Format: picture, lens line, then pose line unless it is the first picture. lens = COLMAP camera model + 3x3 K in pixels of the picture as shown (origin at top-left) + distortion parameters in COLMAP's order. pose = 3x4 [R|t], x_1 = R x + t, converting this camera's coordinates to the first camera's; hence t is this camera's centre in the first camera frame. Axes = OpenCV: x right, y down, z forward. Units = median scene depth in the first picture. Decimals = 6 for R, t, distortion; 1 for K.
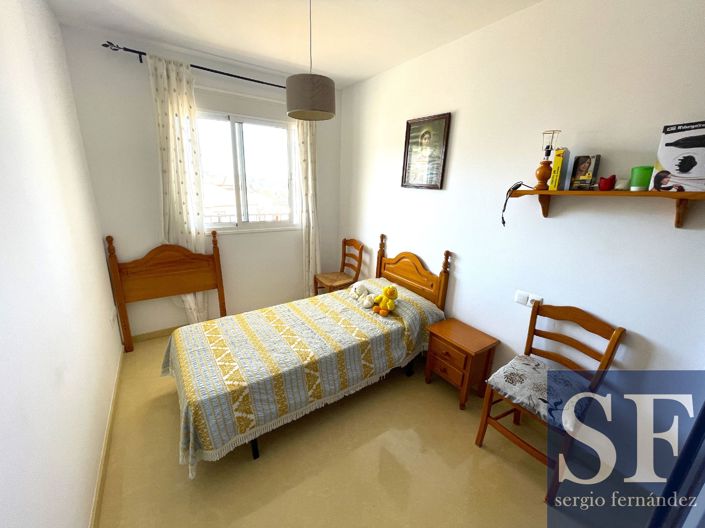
lens RADIAL K [[284.7, 0, 352.5], [0, 284.7, 264.0], [0, 0, 1]] dist [0.000426, 0.000033]
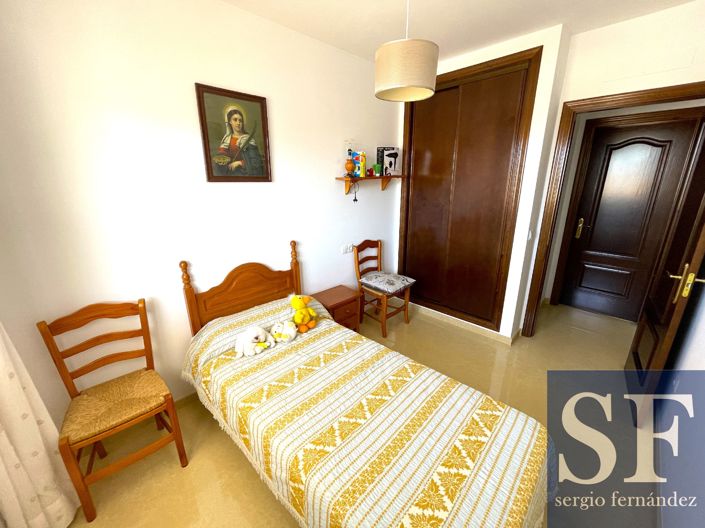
lens RADIAL K [[284.7, 0, 352.5], [0, 284.7, 264.0], [0, 0, 1]] dist [0.000426, 0.000033]
pose [[-0.179840, -0.328641, 0.927175, -0.663982], [0.268366, 0.890397, 0.367659, -0.284259], [-0.946381, 0.314942, -0.071933, 0.869482]]
